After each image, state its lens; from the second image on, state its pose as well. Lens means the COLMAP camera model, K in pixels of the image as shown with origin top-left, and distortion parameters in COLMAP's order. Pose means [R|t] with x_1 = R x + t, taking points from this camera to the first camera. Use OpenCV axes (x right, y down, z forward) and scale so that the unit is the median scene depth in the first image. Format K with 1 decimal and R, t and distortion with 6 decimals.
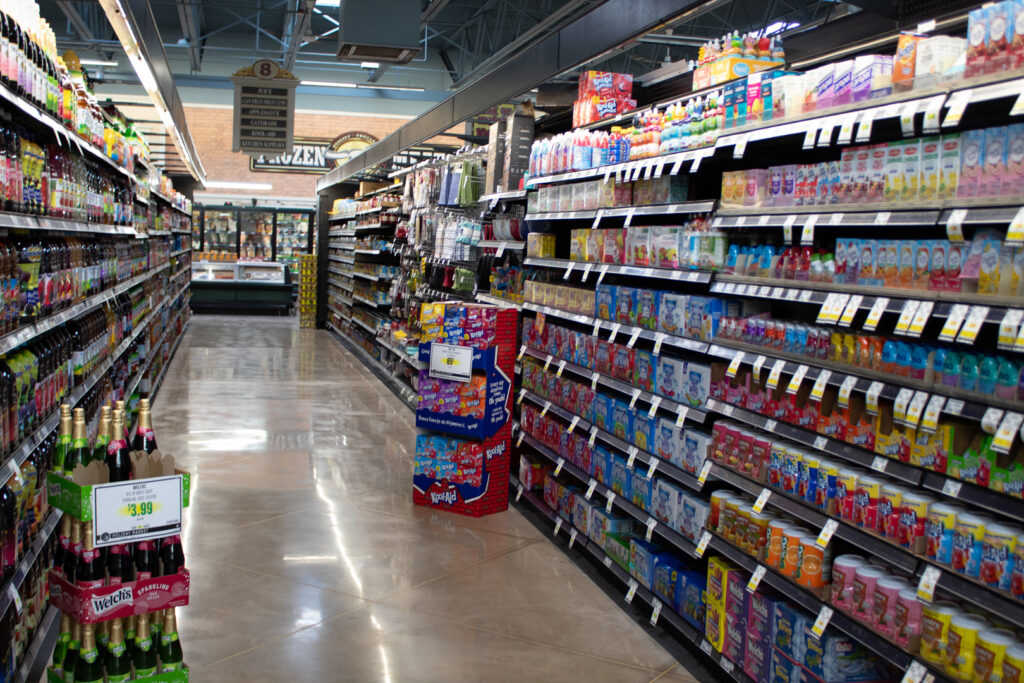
lens RADIAL K [[1174.4, 0, 512.2], [0, 1174.4, 336.3], [0, 0, 1]] dist [-0.065327, 0.000000]
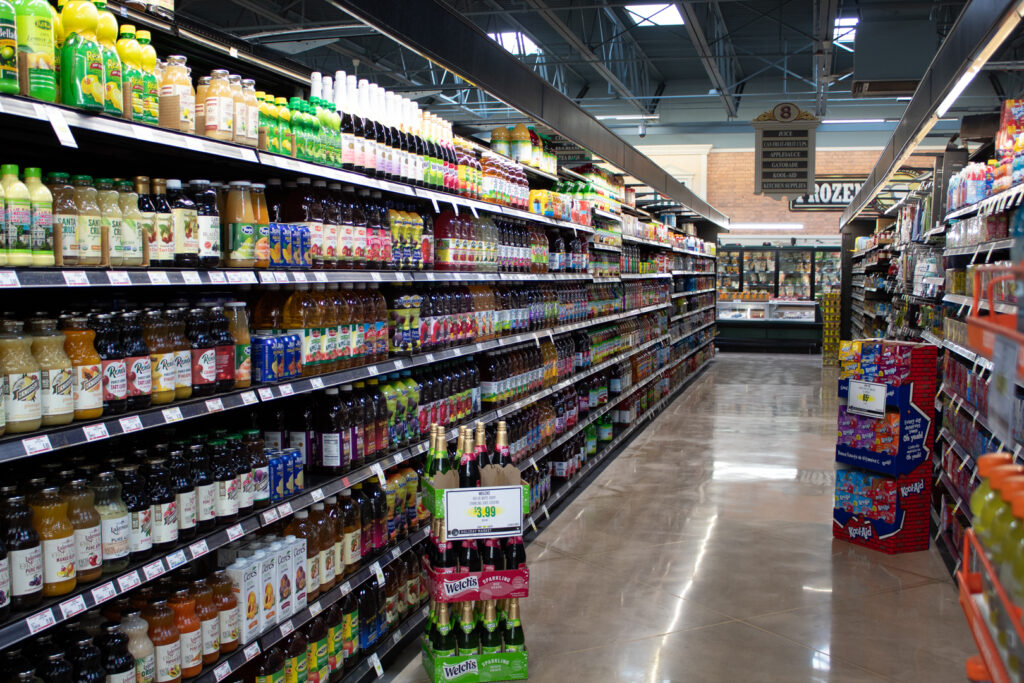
lens RADIAL K [[1174.4, 0, 505.4], [0, 1174.4, 347.8], [0, 0, 1]] dist [-0.065327, 0.000000]
pose [[0.883420, -0.000937, -0.468580, 0.143069], [-0.009848, 0.999740, -0.020565, 0.002021], [0.468478, 0.022782, 0.883181, -0.034245]]
